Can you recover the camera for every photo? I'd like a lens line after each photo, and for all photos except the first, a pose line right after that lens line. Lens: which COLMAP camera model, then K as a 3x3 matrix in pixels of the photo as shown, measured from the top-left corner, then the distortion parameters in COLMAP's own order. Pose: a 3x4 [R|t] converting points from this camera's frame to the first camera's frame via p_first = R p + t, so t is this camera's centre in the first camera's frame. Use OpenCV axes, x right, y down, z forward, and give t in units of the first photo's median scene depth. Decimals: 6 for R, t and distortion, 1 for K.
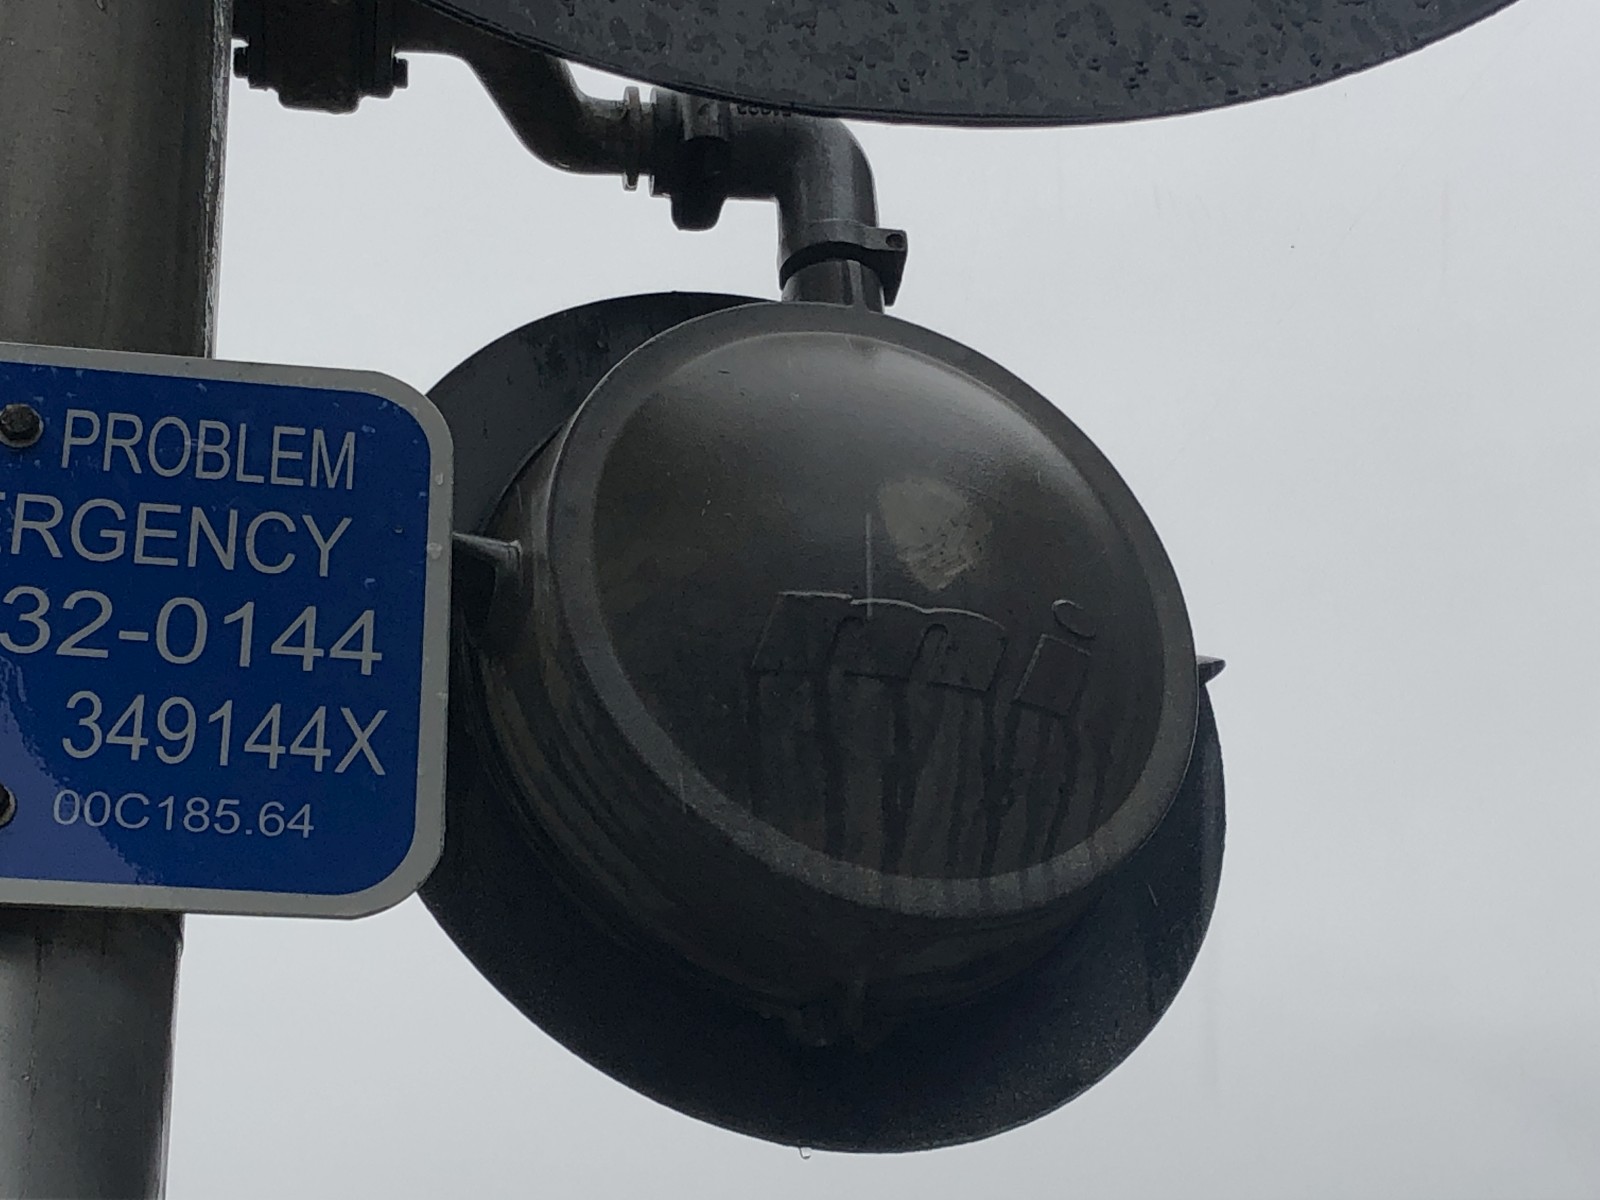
lens RADIAL K [[3567.4, 0, 829.4], [0, 3567.4, 575.5], [0, 0, 1]] dist [0.243014, -0.417508]
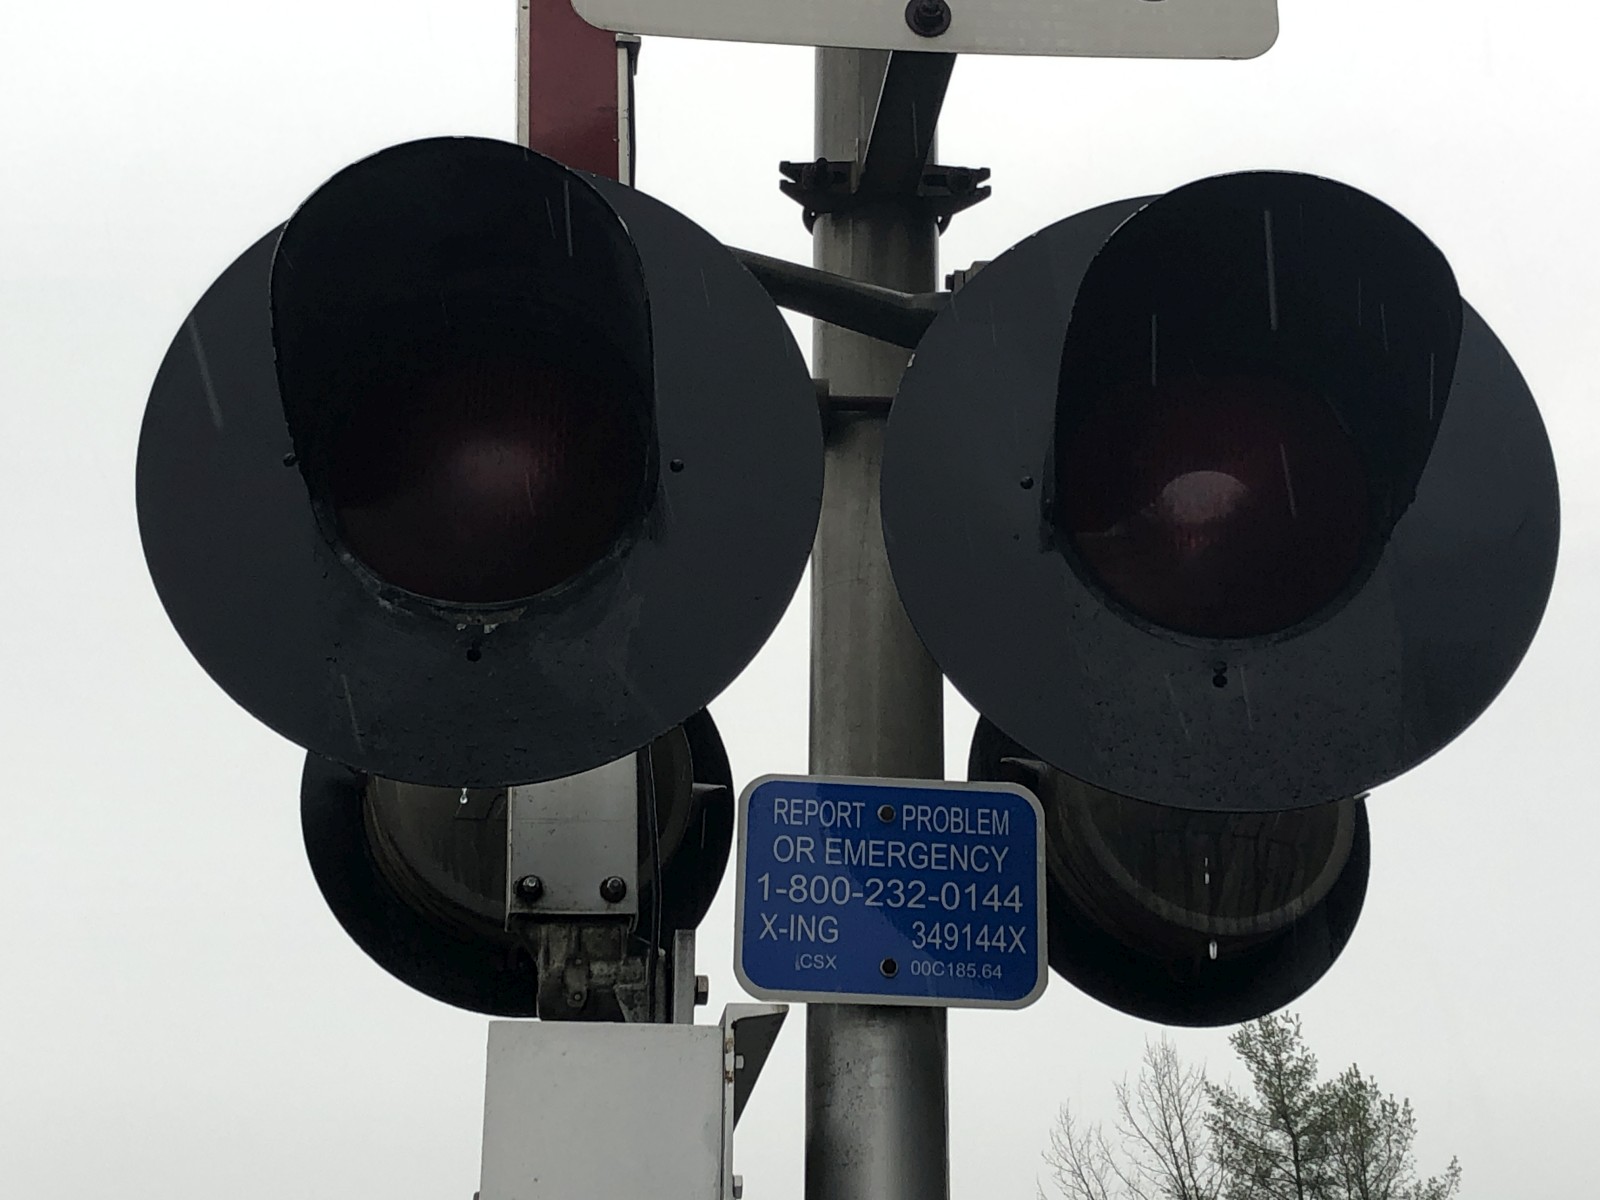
lens RADIAL K [[2800.6, 0, 800.0], [0, 2800.6, 600.0], [0, 0, 1]] dist [0.168880, -0.023333]
pose [[0.991979, 0.003175, -0.126362, -0.024068], [0.013203, 0.991613, 0.128566, -0.471604], [0.125710, -0.129203, 0.983618, -1.056886]]
